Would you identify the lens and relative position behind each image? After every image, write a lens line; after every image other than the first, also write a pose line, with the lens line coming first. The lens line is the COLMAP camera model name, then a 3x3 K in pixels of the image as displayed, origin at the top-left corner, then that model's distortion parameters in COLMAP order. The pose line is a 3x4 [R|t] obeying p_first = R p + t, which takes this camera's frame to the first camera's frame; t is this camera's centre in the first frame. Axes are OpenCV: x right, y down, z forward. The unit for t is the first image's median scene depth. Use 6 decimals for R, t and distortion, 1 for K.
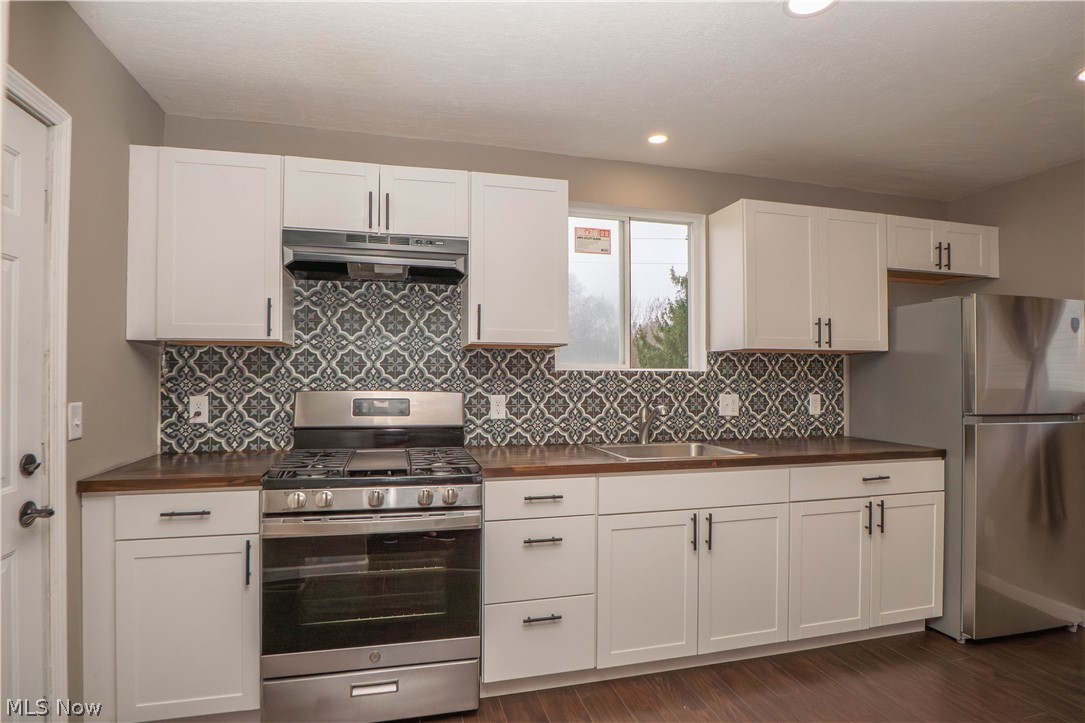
lens RADIAL K [[544.1, 0, 537.9], [0, 544.1, 371.0], [0, 0, 1]] dist [-0.037543, 0.005324]
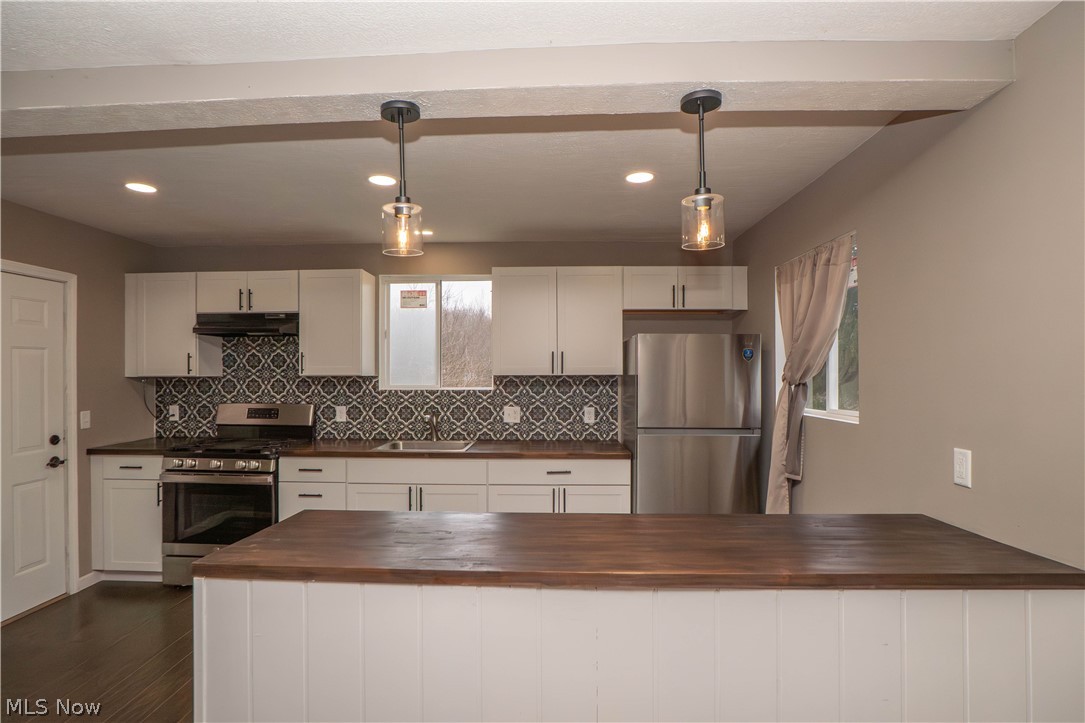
lens RADIAL K [[544.1, 0, 543.9], [0, 544.1, 367.8], [0, 0, 1]] dist [-0.037543, 0.005324]
pose [[0.960480, -0.006700, -0.278268, 0.900991], [0.007712, 0.999967, 0.002543, -0.063356], [0.278241, -0.004589, 0.960500, -0.312506]]
